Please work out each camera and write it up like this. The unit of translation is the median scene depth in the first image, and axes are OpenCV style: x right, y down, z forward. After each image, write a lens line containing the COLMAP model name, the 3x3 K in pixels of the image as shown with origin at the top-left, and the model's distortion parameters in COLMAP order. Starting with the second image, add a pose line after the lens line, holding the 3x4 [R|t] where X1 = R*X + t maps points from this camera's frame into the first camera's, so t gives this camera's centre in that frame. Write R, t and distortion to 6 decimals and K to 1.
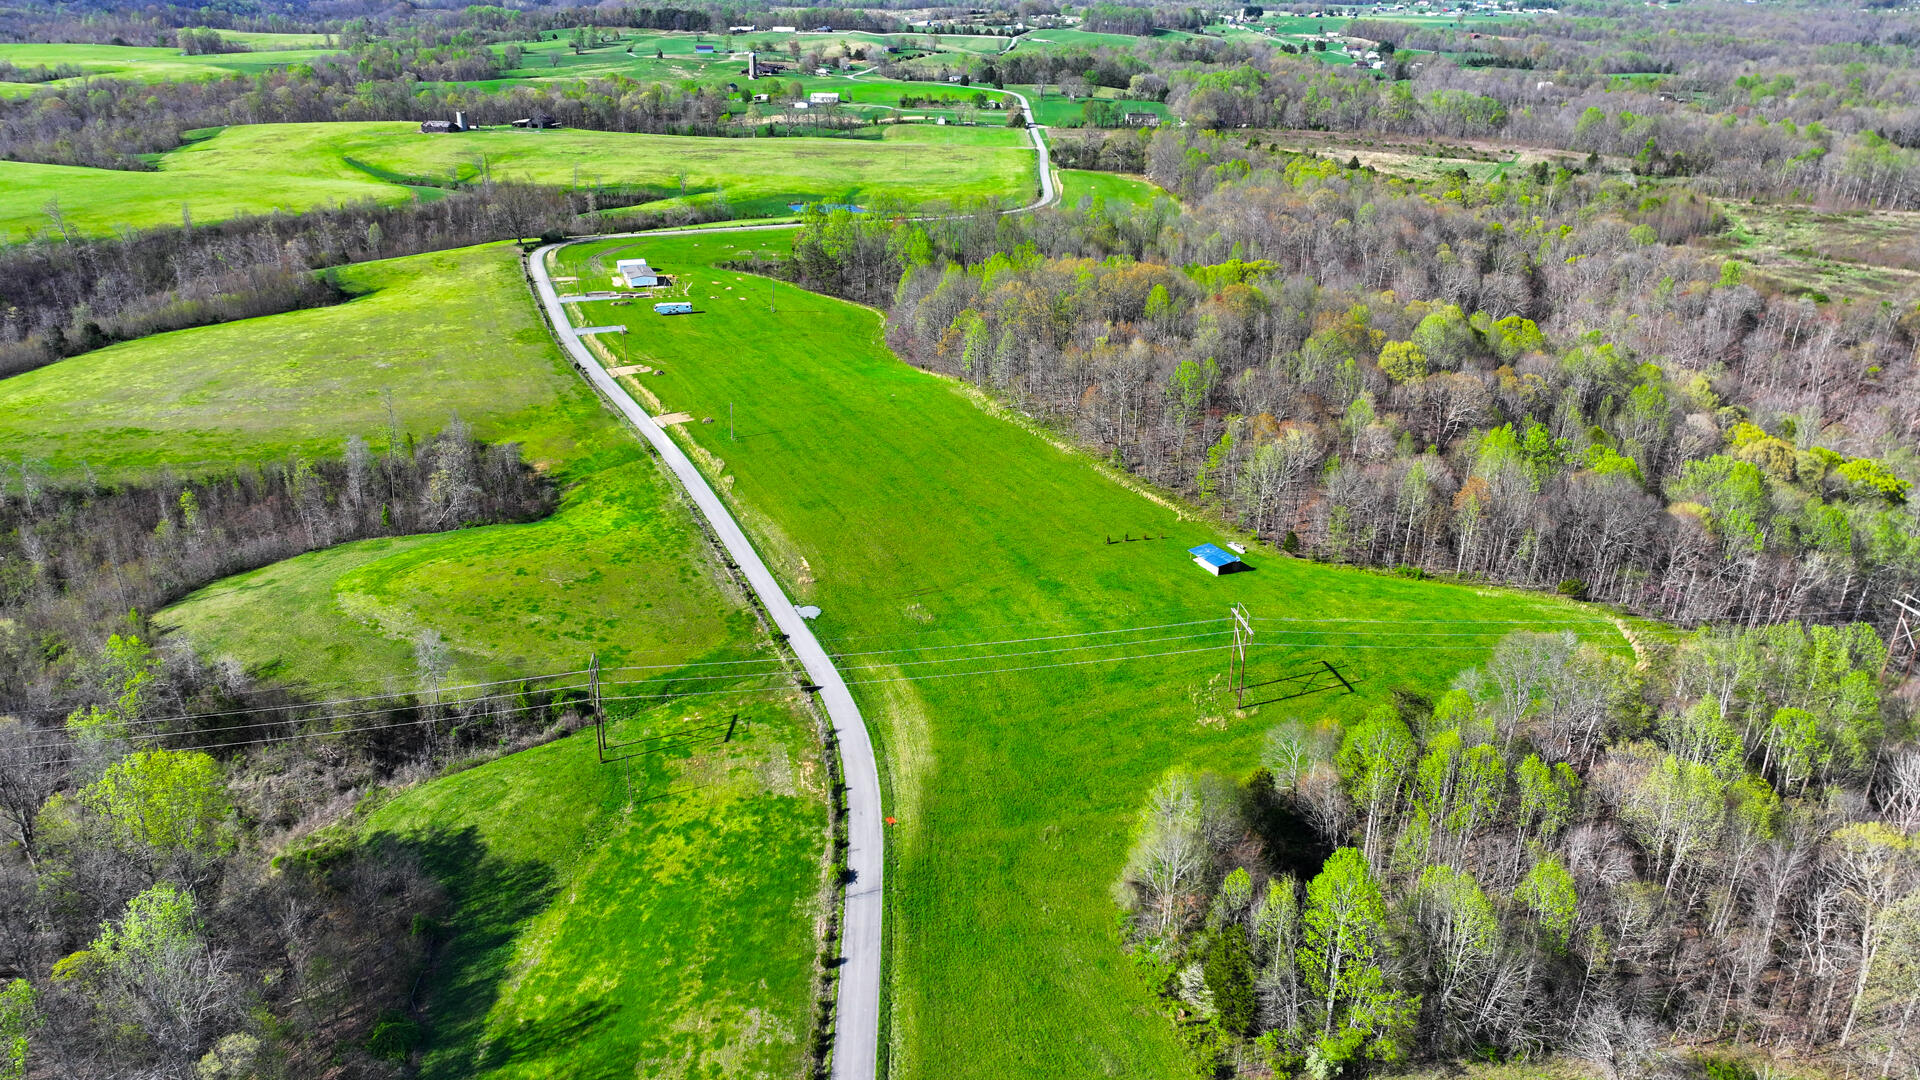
lens RADIAL K [[1355.0, 0, 960.0], [0, 1355.0, 540.0], [0, 0, 1]] dist [-0.005137, 0.023630]
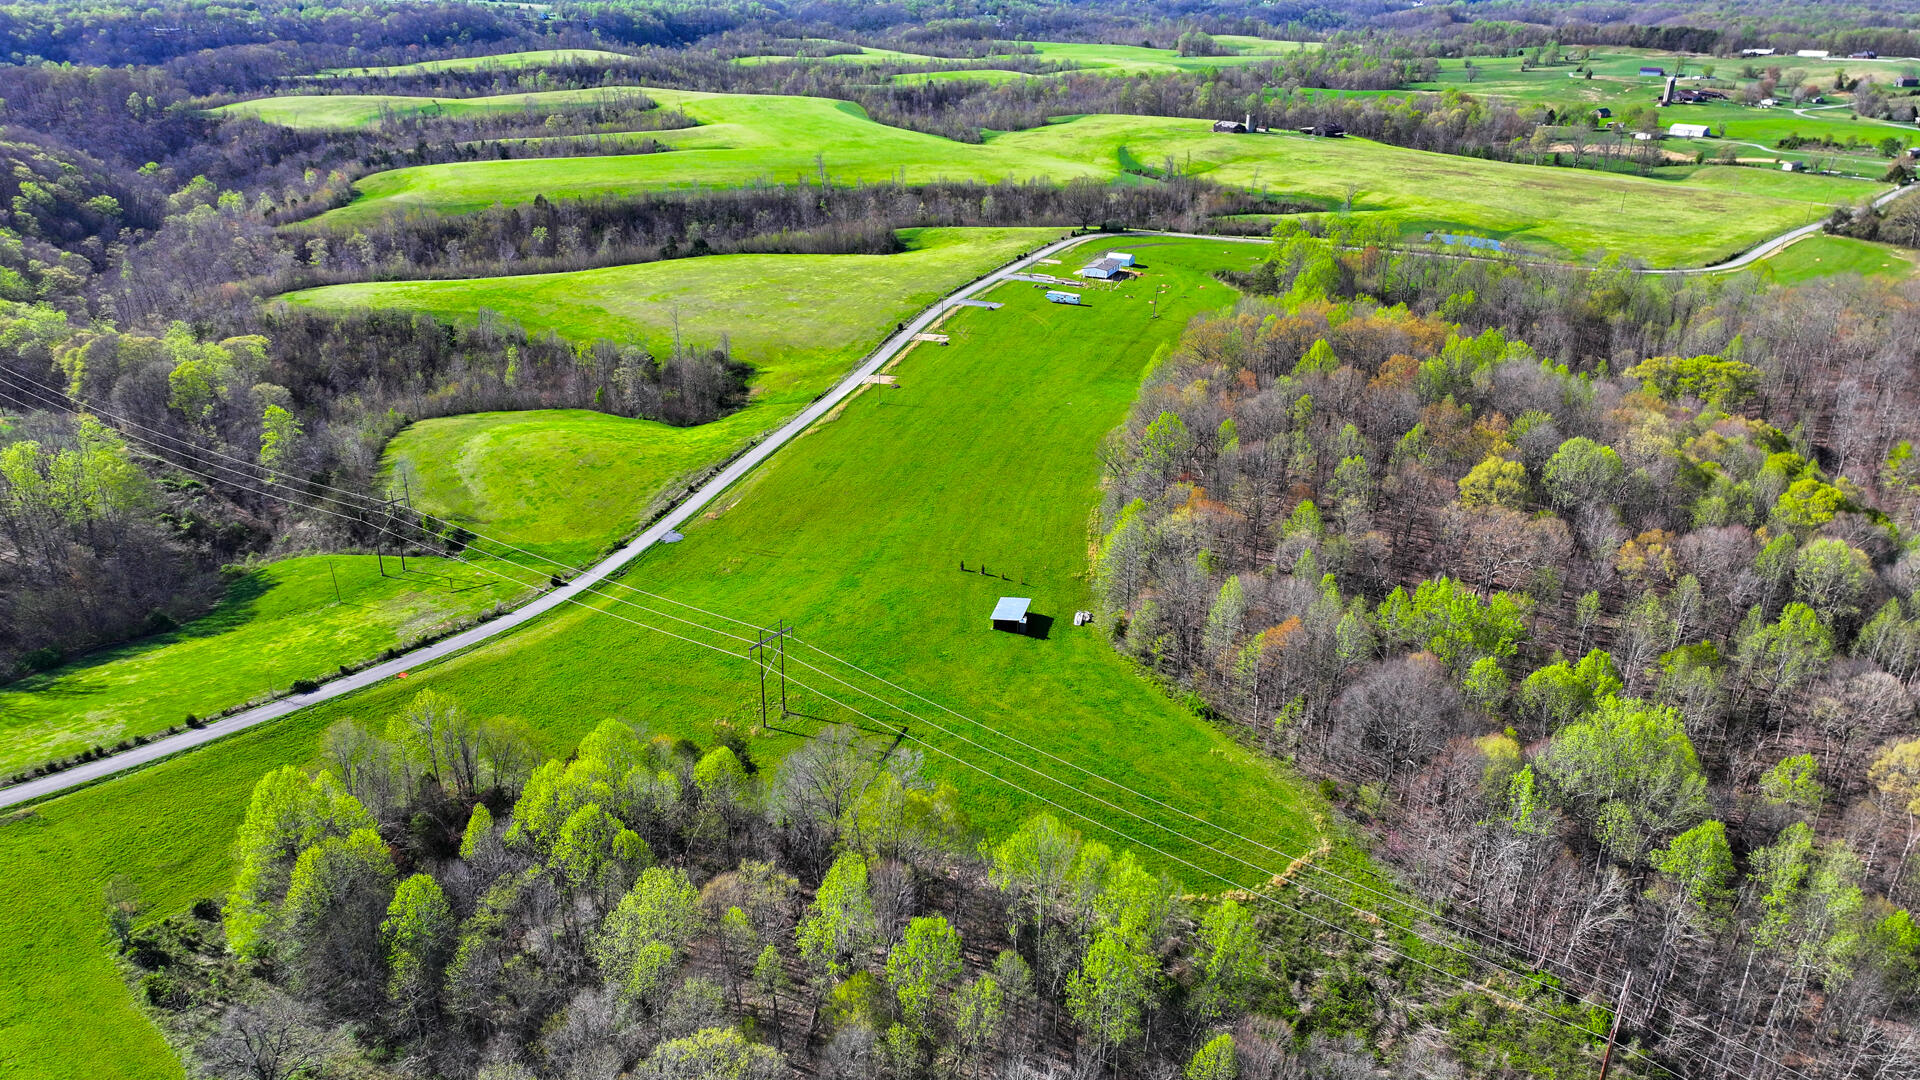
lens RADIAL K [[1355.0, 0, 960.0], [0, 1355.0, 540.0], [0, 0, 1]] dist [-0.005137, 0.023630]
pose [[0.718277, 0.269529, -0.641430, 0.378920], [-0.276535, 0.956563, 0.092282, -0.055485], [0.638441, 0.111094, 0.761611, 0.146400]]
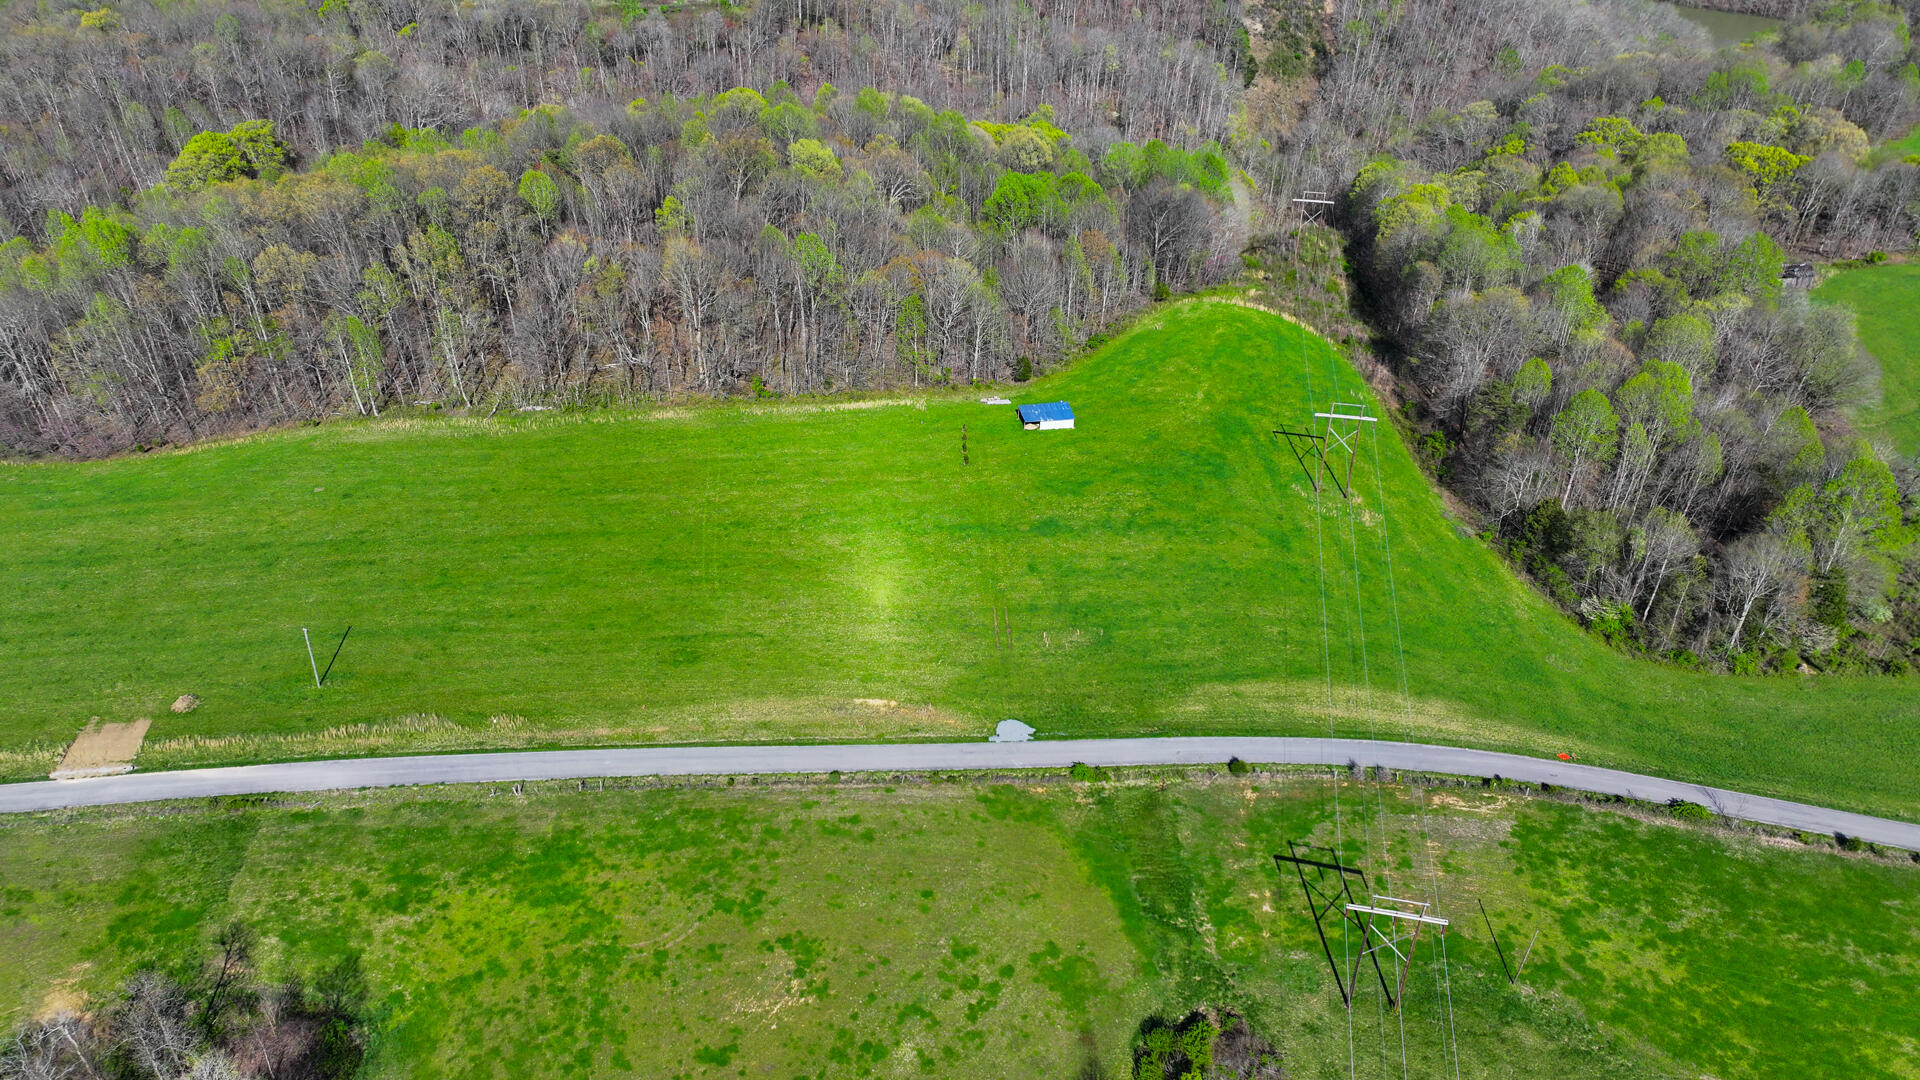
lens RADIAL K [[1355.0, 0, 960.0], [0, 1355.0, 540.0], [0, 0, 1]] dist [-0.005137, 0.023630]
pose [[0.328844, -0.521686, 0.787213, -0.299628], [0.369392, 0.838215, 0.401178, -0.153996], [-0.869144, 0.158866, 0.468349, 0.335532]]
